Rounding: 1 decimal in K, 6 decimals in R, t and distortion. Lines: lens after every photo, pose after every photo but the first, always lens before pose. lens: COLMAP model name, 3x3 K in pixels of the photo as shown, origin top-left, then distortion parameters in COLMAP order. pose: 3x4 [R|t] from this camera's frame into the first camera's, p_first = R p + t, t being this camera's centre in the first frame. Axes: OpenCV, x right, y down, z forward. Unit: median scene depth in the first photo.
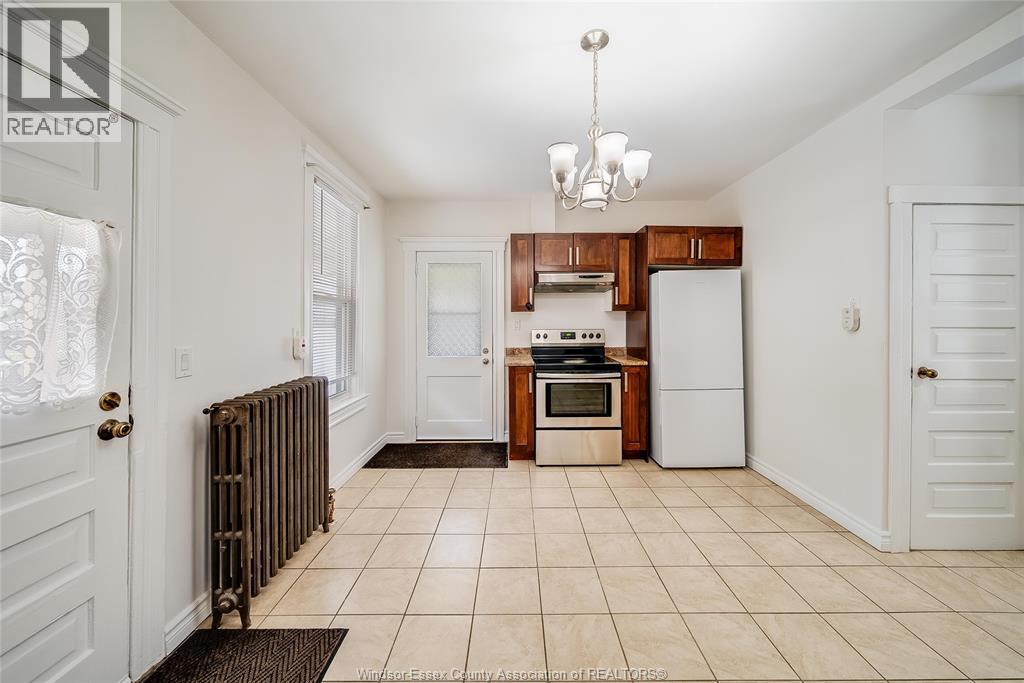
lens RADIAL K [[358.5, 0, 514.2], [0, 358.5, 319.3], [0, 0, 1]] dist [0.001364, 0.000102]
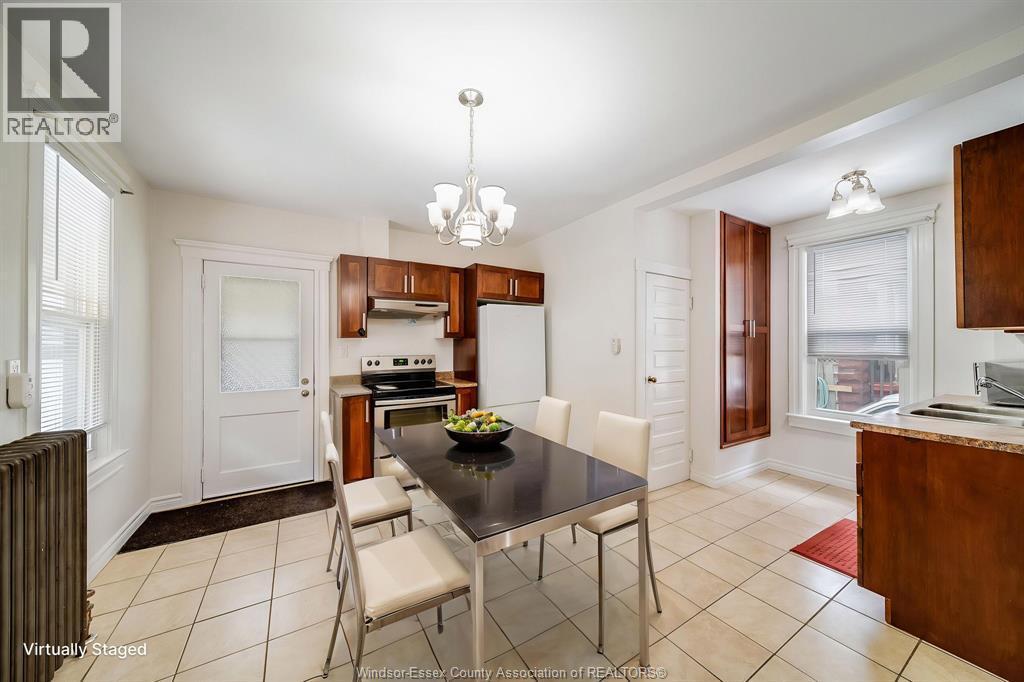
lens RADIAL K [[347.4, 0, 506.8], [0, 347.4, 343.5], [0, 0, 1]] dist [0.000385, -0.000033]
pose [[0.860503, 0.002404, 0.509439, -0.107497], [0.000421, 0.999985, -0.005430, -0.001369], [-0.509445, 0.004886, 0.860489, 0.004576]]
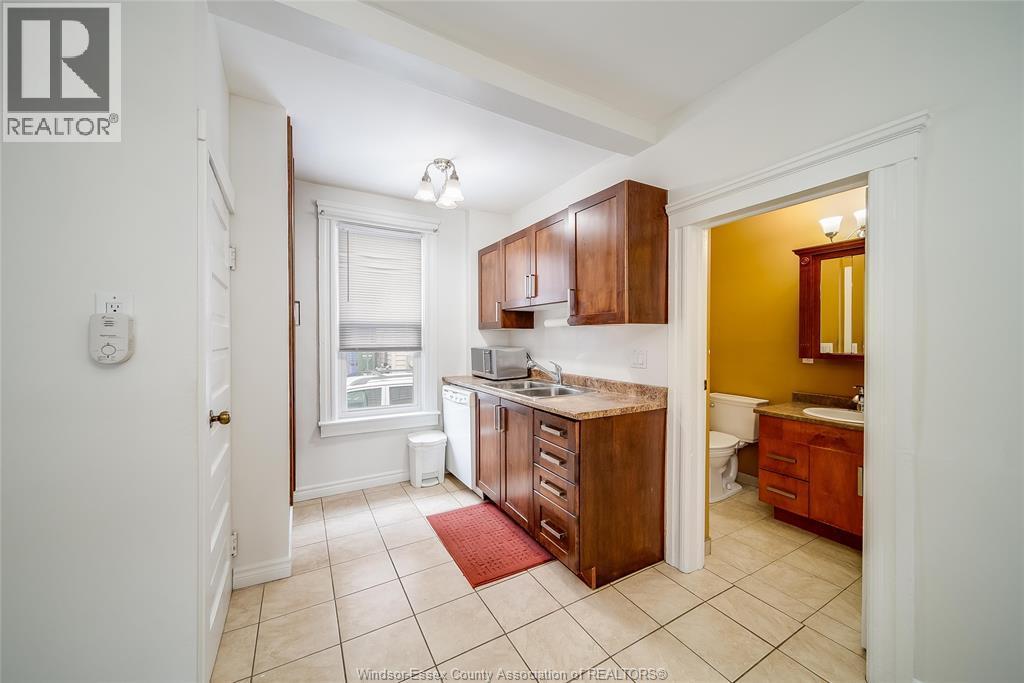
lens RADIAL K [[363.1, 0, 505.0], [0, 363.1, 340.6], [0, 0, 1]] dist [0.001018, 0.000017]
pose [[-0.498823, -0.006223, 0.866681, 0.170199], [0.002362, 0.999961, 0.008539, -0.000415], [-0.866701, 0.006306, -0.498789, 0.513825]]
